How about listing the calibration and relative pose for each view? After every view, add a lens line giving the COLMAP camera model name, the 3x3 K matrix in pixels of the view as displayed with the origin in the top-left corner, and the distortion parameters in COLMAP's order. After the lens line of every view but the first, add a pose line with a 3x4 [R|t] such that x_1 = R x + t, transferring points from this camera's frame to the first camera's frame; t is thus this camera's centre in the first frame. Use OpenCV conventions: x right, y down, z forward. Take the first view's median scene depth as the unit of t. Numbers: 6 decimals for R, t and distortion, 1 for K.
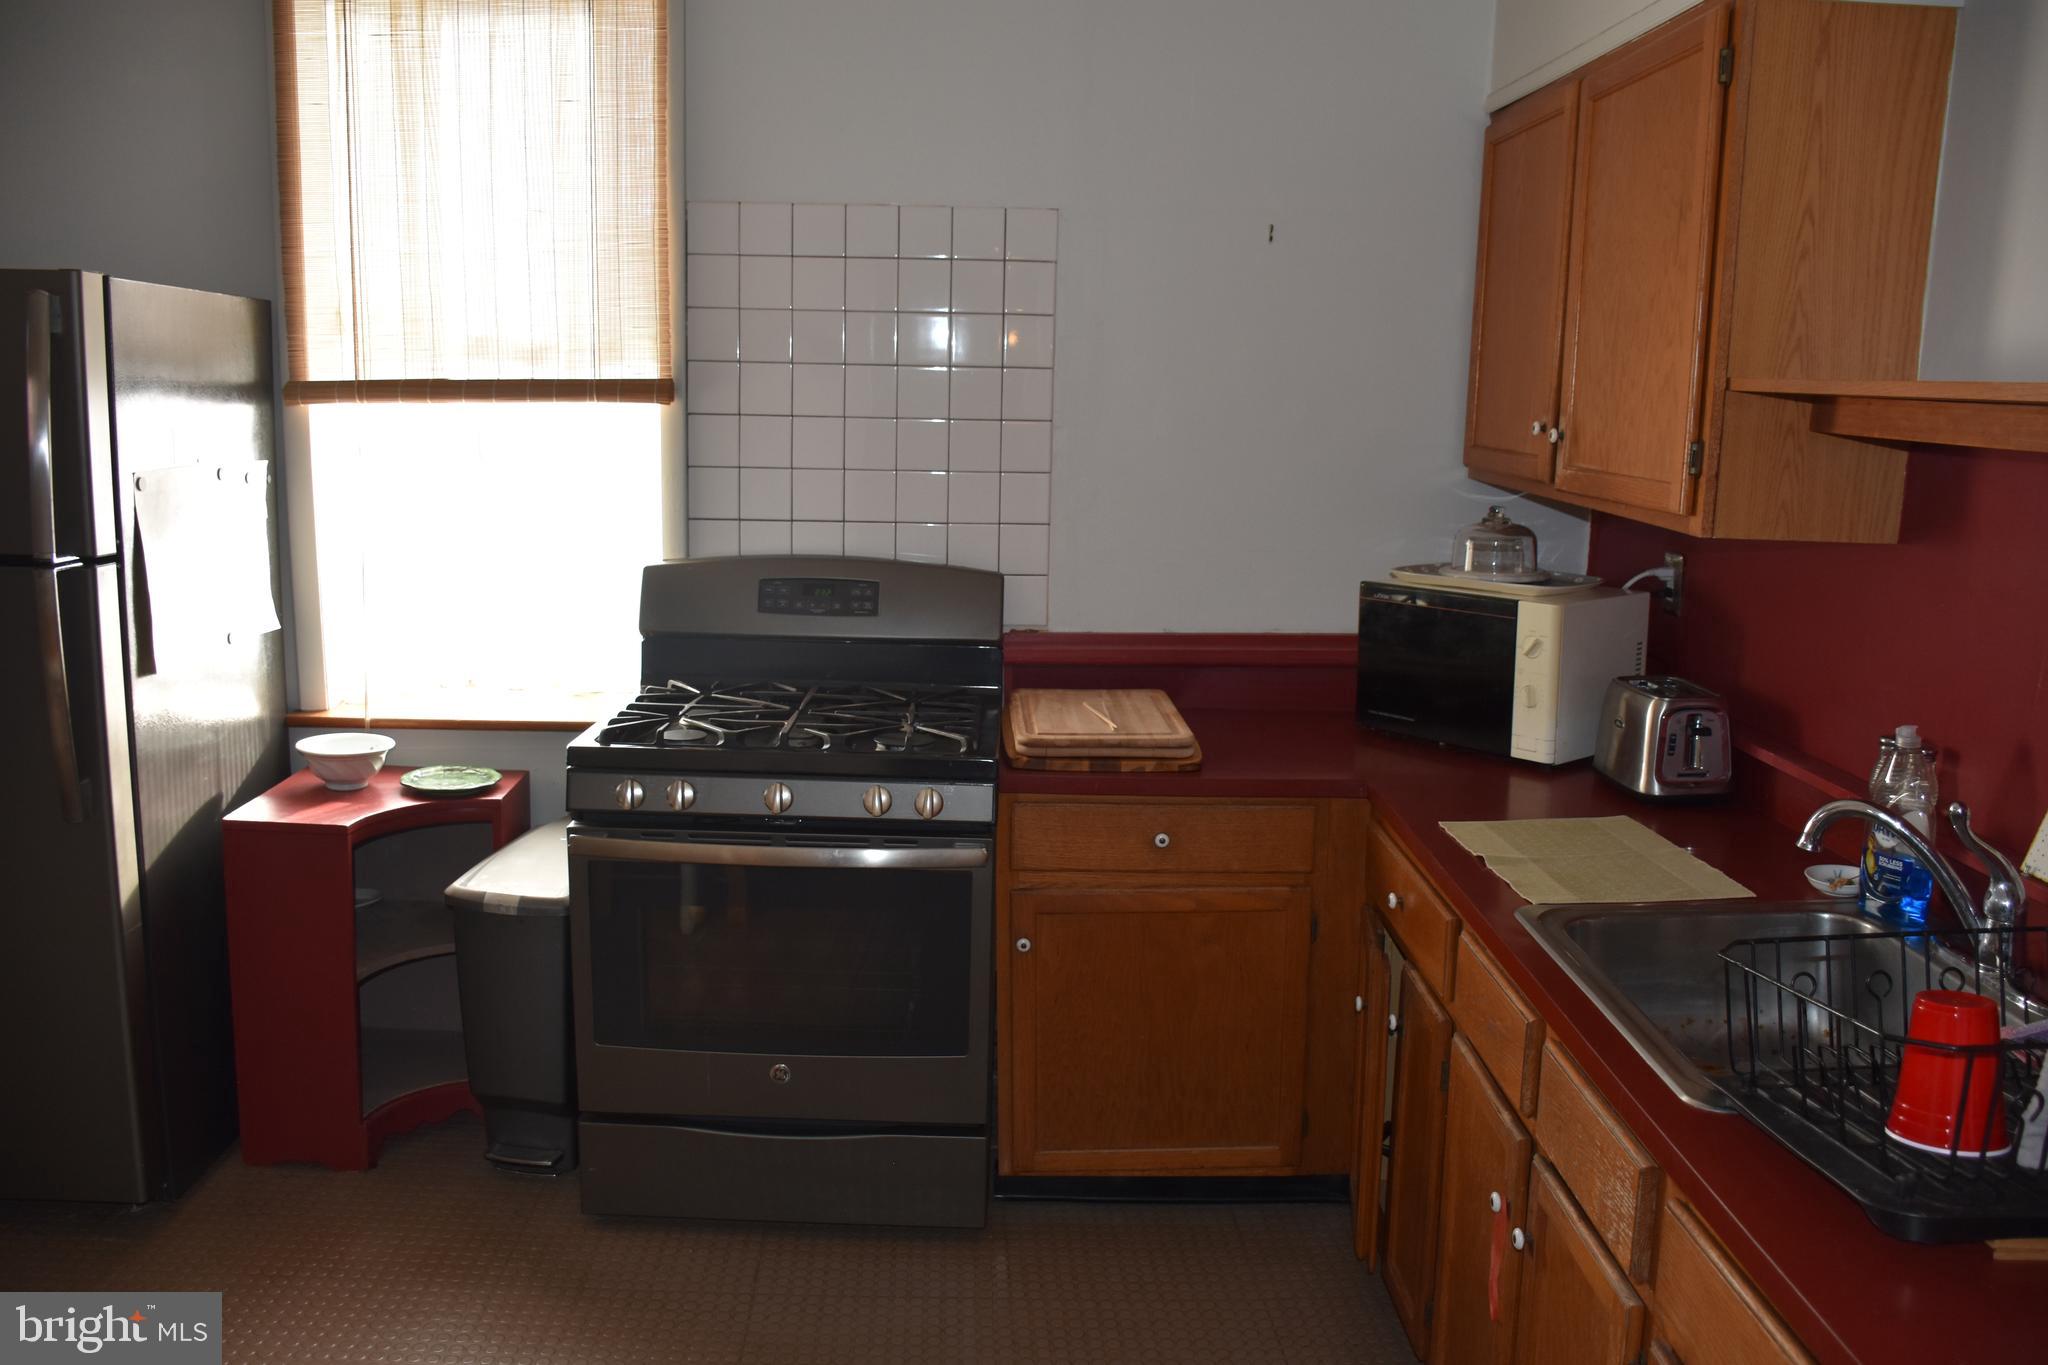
lens RADIAL K [[1583.8, 0, 1034.4], [0, 1583.8, 683.1], [0, 0, 1]] dist [-0.123389, -0.001199]
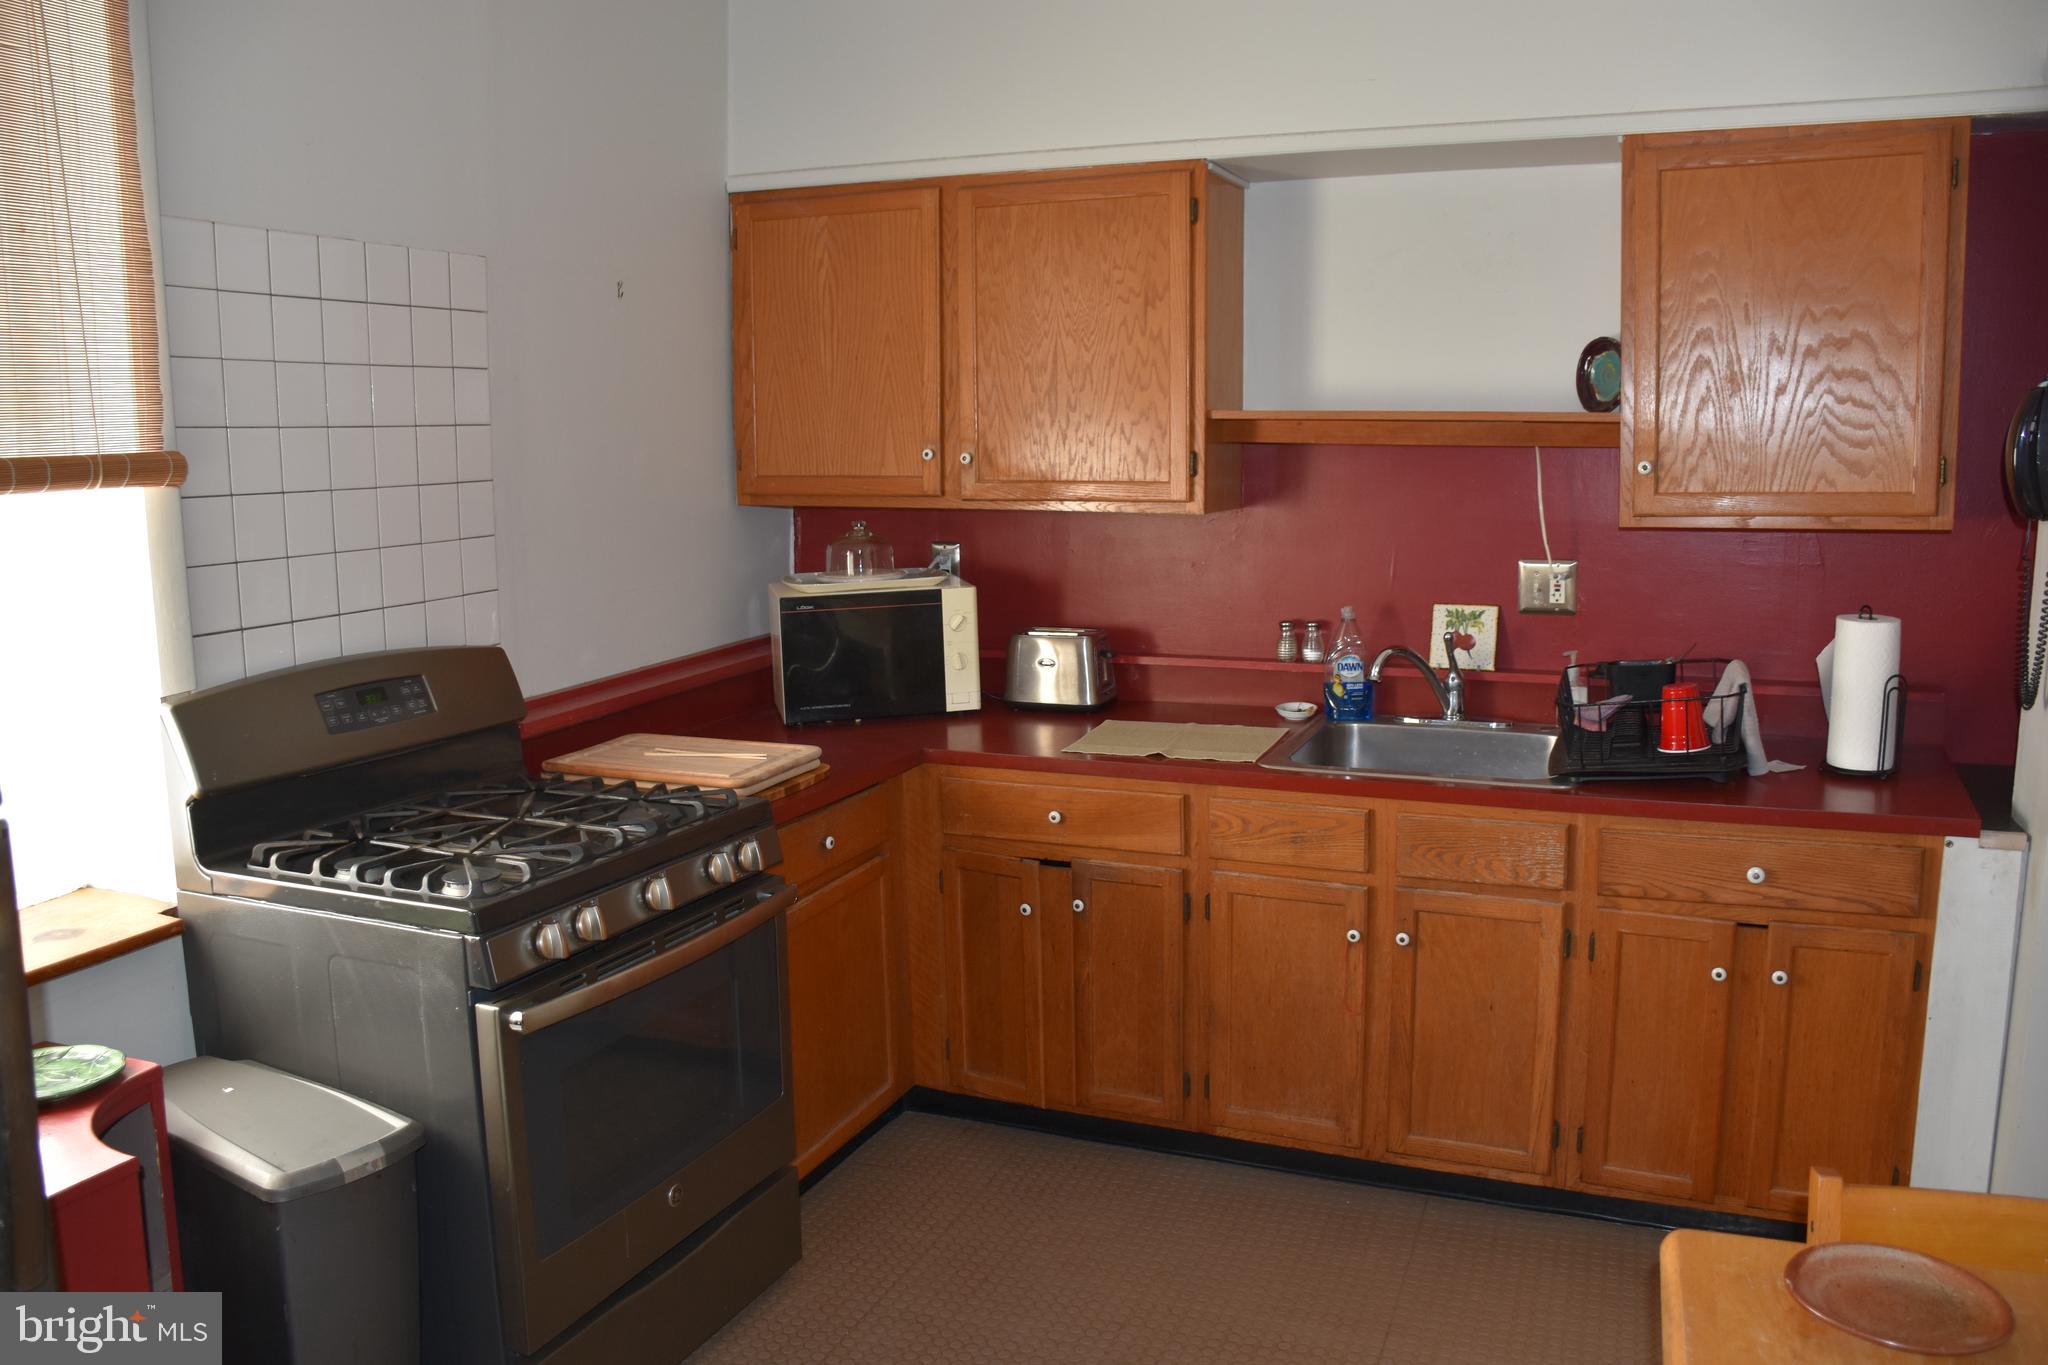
lens RADIAL K [[1583.8, 0, 1034.4], [0, 1583.8, 683.1], [0, 0, 1]] dist [-0.123389, -0.001199]
pose [[0.404677, -0.170222, 0.898477, -0.728059], [0.192865, 0.976309, 0.098101, -0.078120], [-0.893890, 0.133586, 0.427919, 0.337321]]
